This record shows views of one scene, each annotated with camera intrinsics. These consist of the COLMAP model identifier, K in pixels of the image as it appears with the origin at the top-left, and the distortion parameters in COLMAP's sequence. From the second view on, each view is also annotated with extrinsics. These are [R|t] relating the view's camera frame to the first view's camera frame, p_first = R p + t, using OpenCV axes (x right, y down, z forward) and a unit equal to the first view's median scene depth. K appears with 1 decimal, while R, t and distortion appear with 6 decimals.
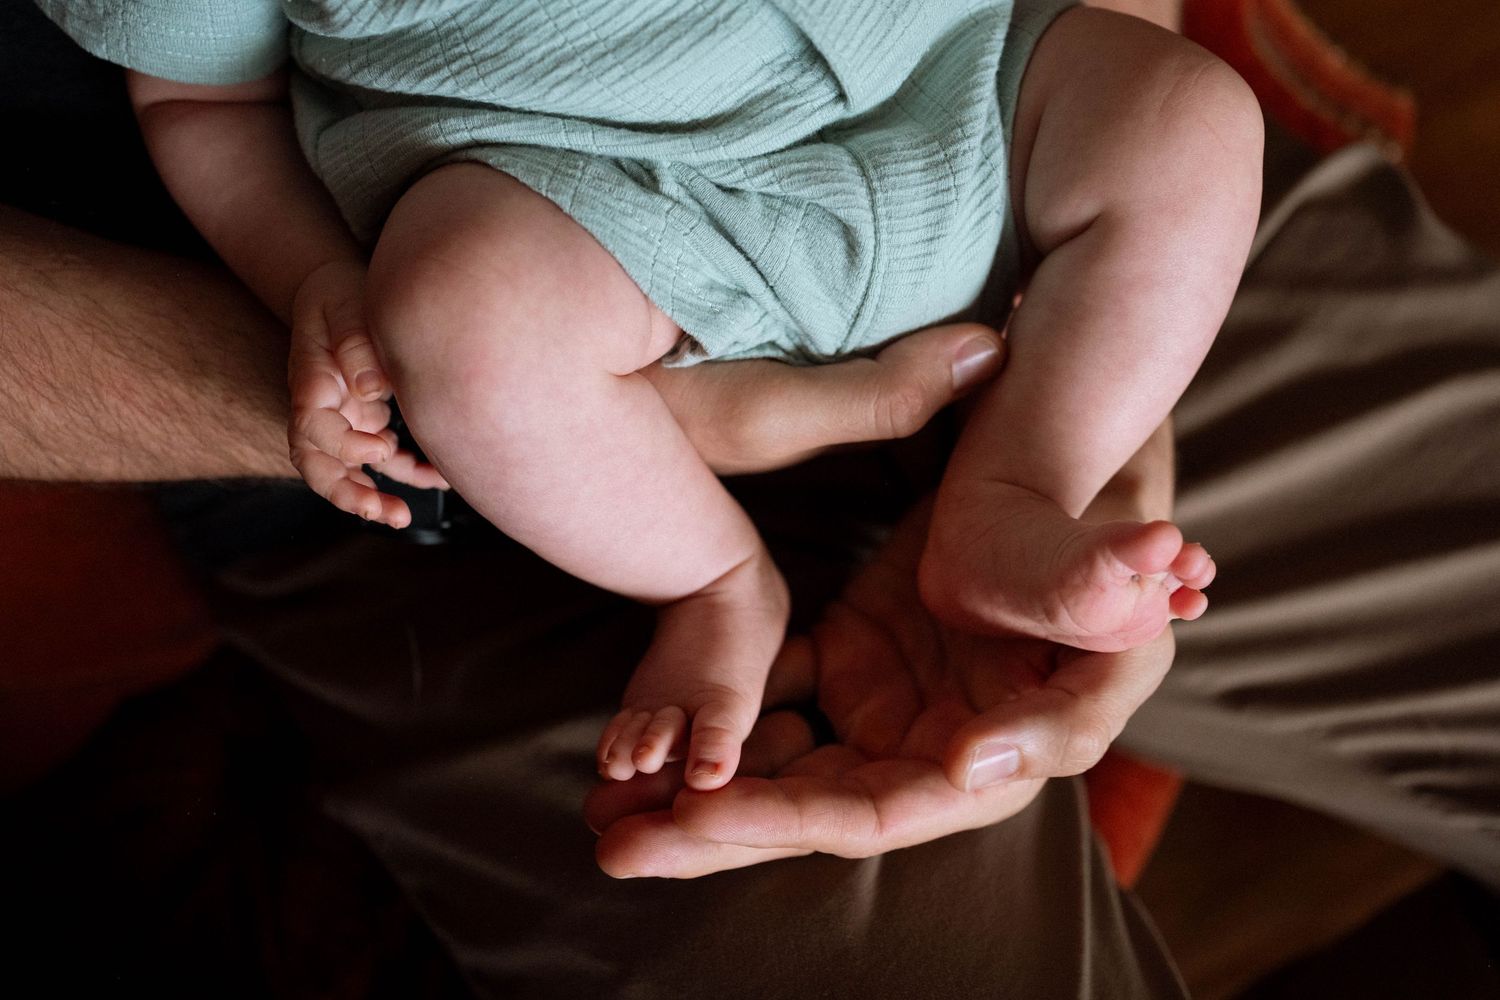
lens RADIAL K [[1490.1, 0, 750.0], [0, 1490.1, 500.0], [0, 0, 1]] dist [0.001978, 0.001140]
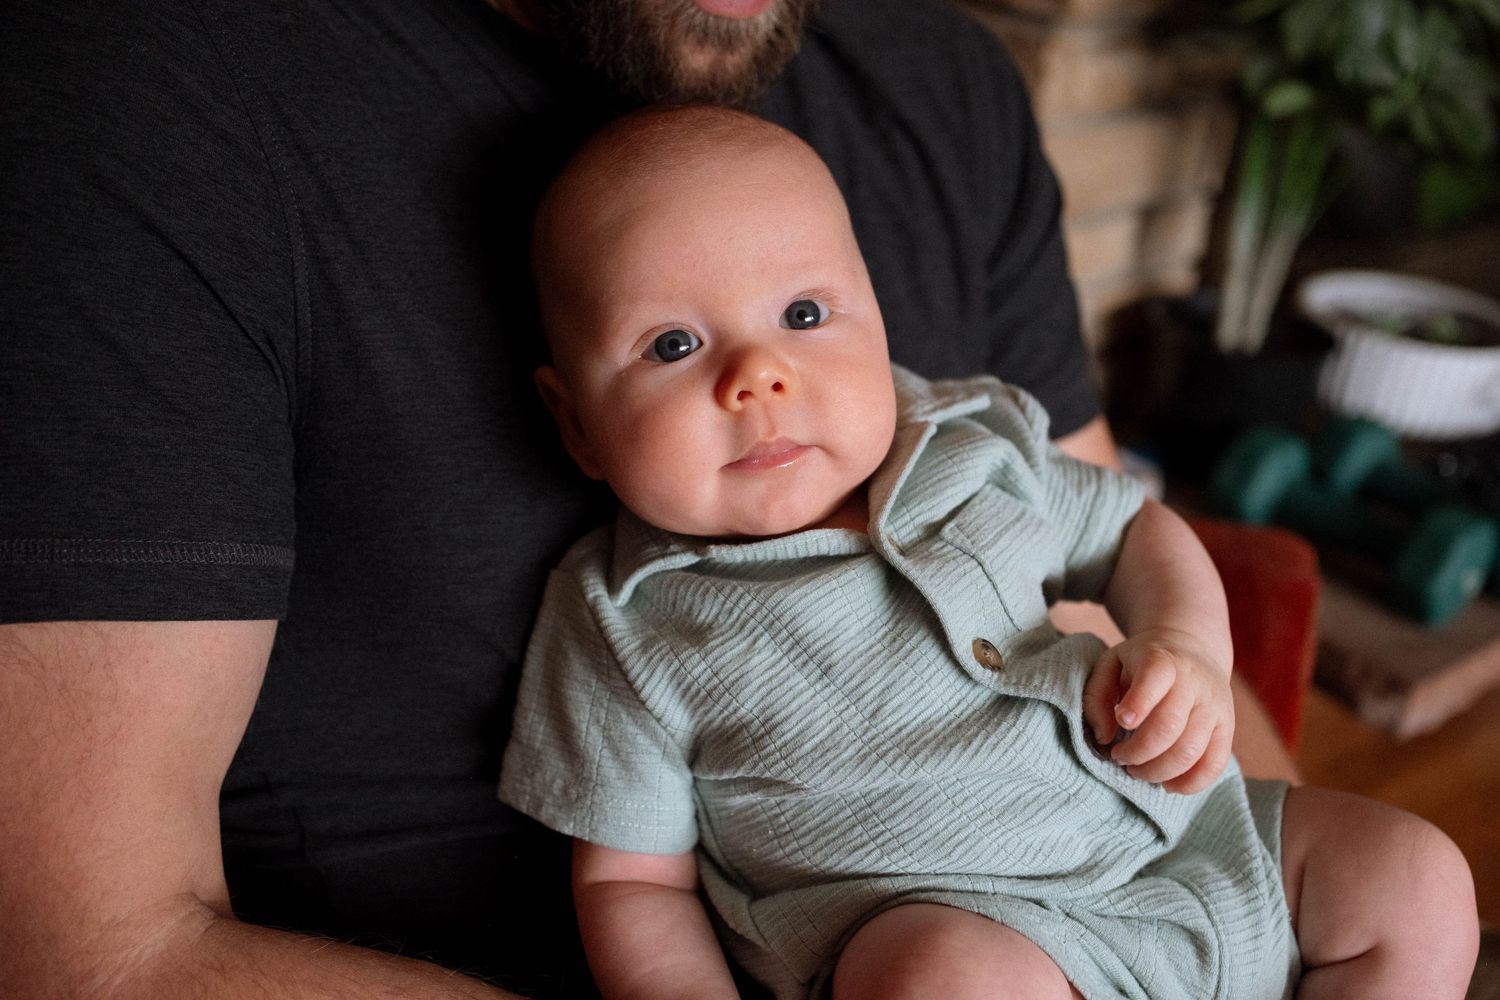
lens RADIAL K [[1524.0, 0, 750.0], [0, 1524.0, 500.0], [0, 0, 1]] dist [-0.007601, 0.410691]
pose [[0.954847, -0.202999, -0.216929, 0.062870], [0.081627, 0.881315, -0.465426, 0.079509], [0.285664, 0.426704, 0.858091, -0.442452]]
